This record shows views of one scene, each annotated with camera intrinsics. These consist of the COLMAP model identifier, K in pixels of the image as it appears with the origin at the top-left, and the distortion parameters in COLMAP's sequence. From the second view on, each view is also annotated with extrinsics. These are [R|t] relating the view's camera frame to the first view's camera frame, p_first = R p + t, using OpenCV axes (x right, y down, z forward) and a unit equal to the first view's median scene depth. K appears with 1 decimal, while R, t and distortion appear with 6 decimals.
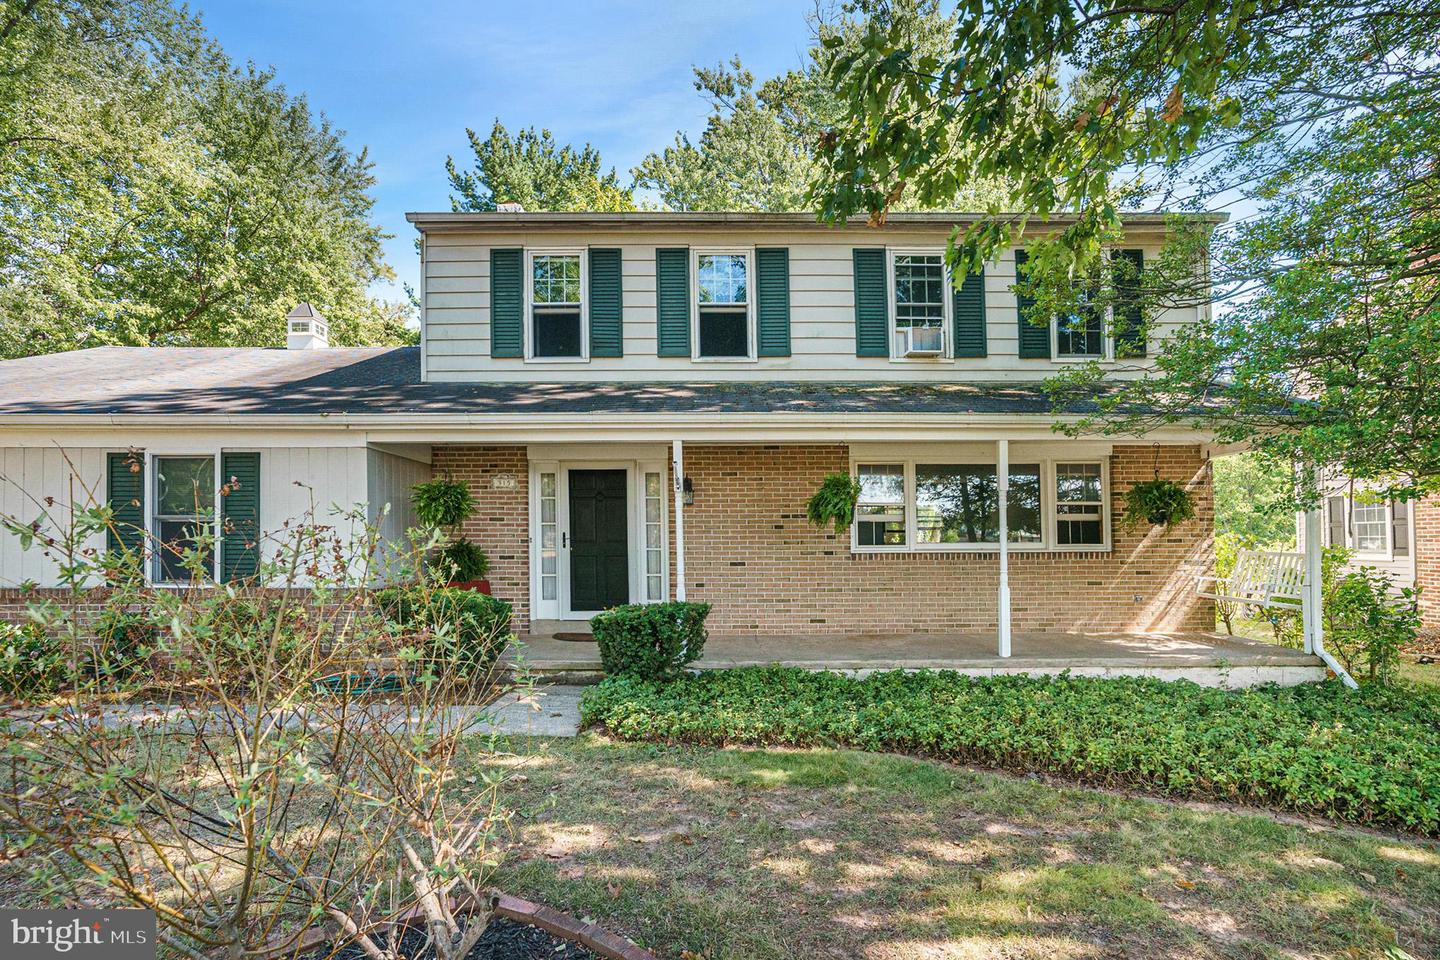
lens RADIAL K [[750.9, 0, 717.8], [0, 750.9, 502.4], [0, 0, 1]] dist [-0.021050, 0.000422]
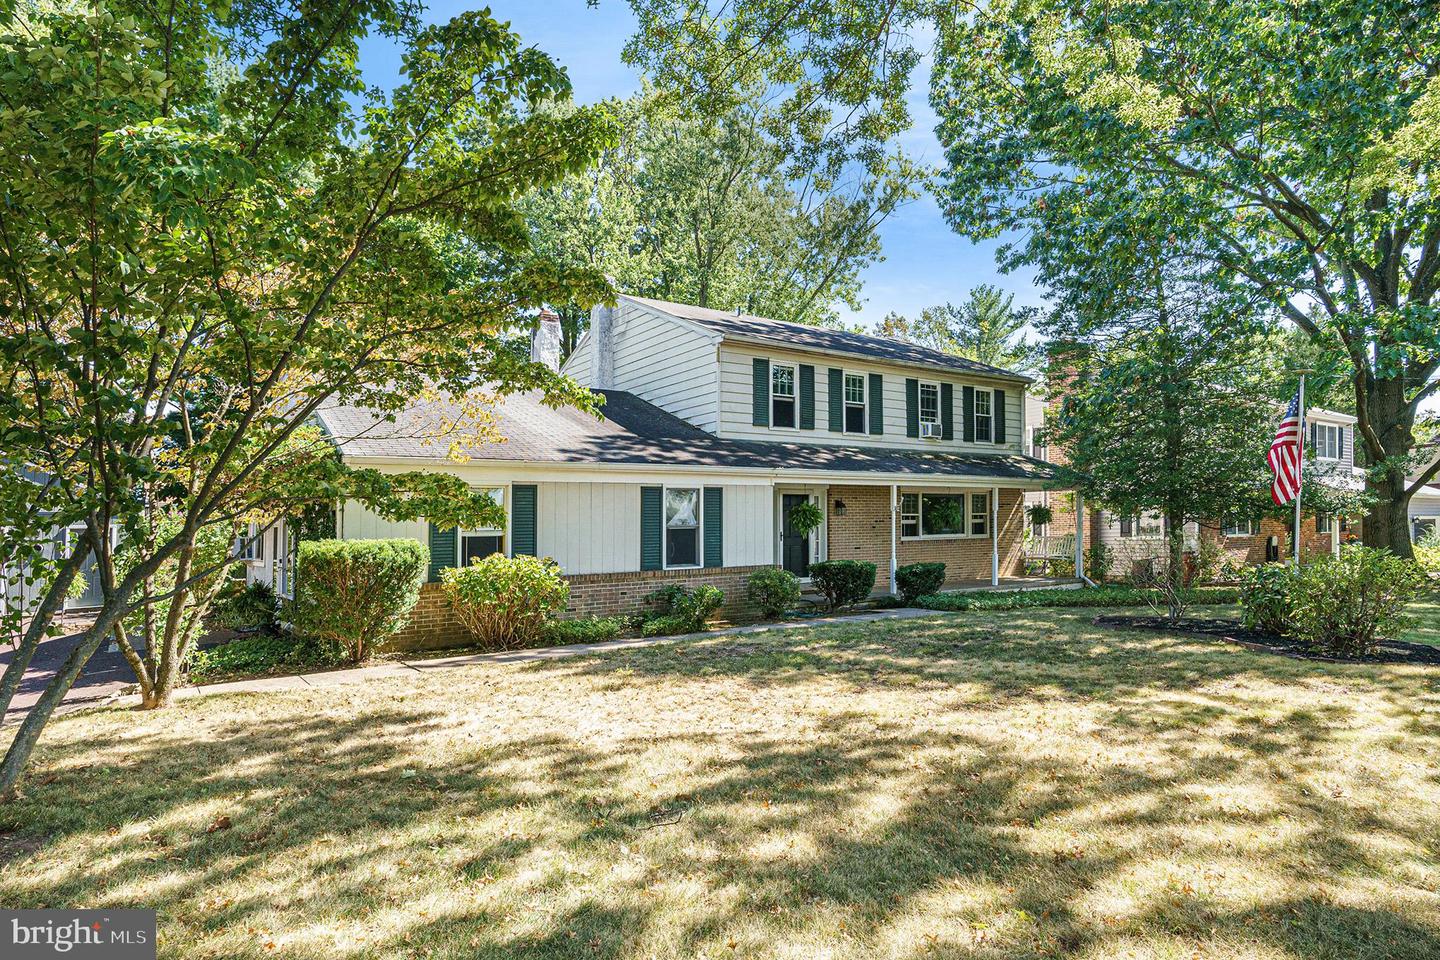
lens RADIAL K [[881.1, 0, 720.0], [0, 881.1, 480.0], [0, 0, 1]] dist [0.032740, 0.001012]
pose [[0.780868, 0.013601, 0.624548, -1.556541], [0.007974, 0.999465, -0.031734, -0.020365], [-0.624645, 0.029760, 0.780341, -0.418280]]
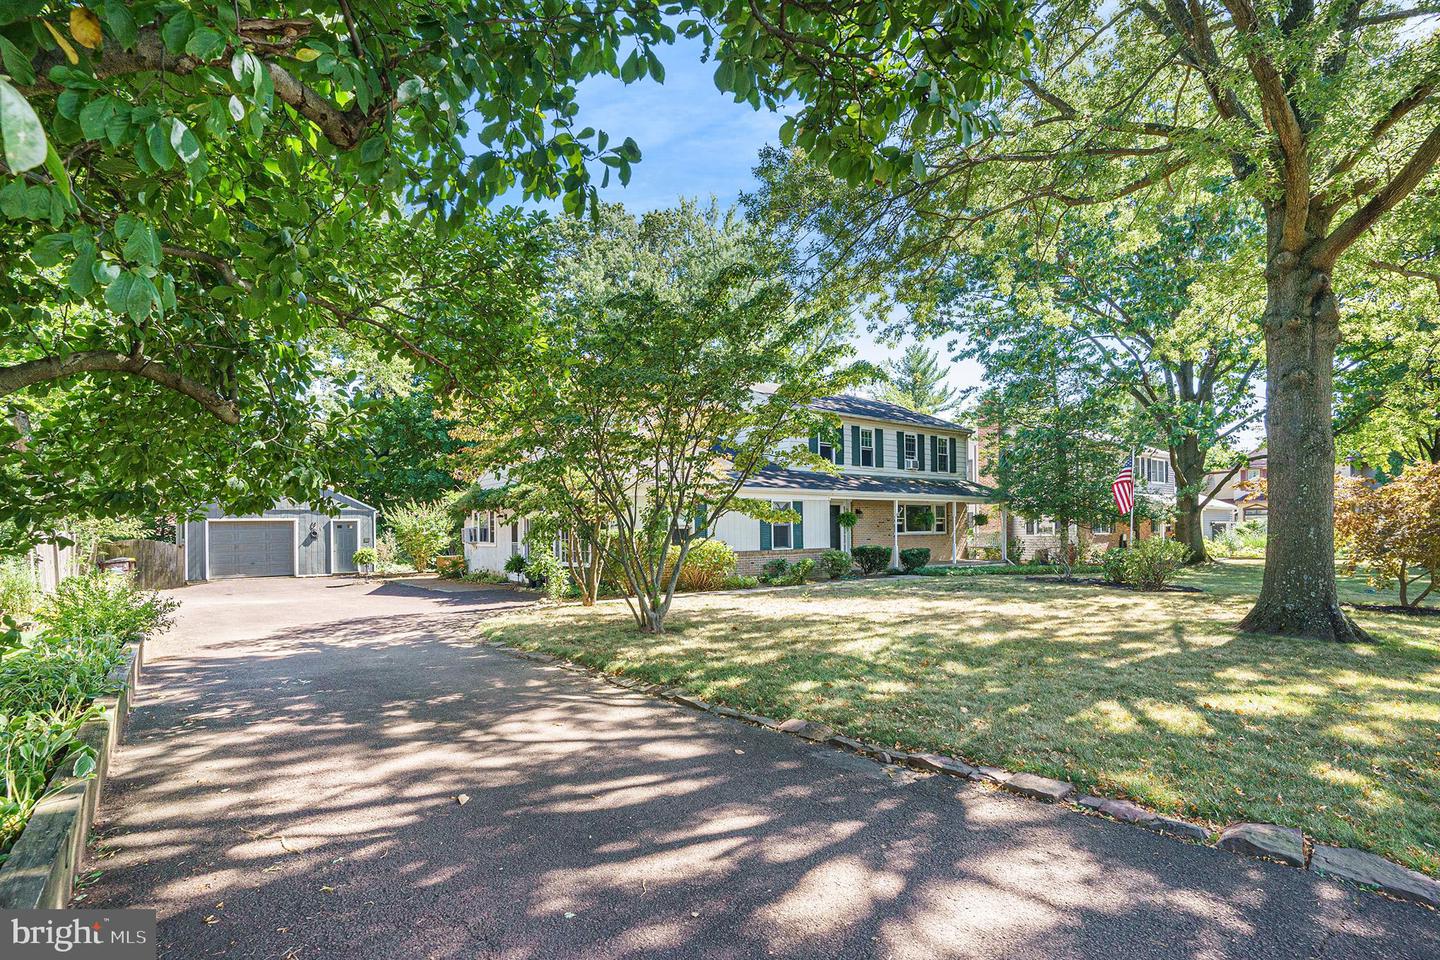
lens RADIAL K [[727.7, 0, 700.5], [0, 727.7, 475.9], [0, 0, 1]] dist [-0.022219, 0.001558]
pose [[0.768550, 0.032205, 0.638978, -2.221848], [-0.001537, 0.998822, -0.048493, -0.027430], [-0.639787, 0.036287, 0.767695, -0.678900]]
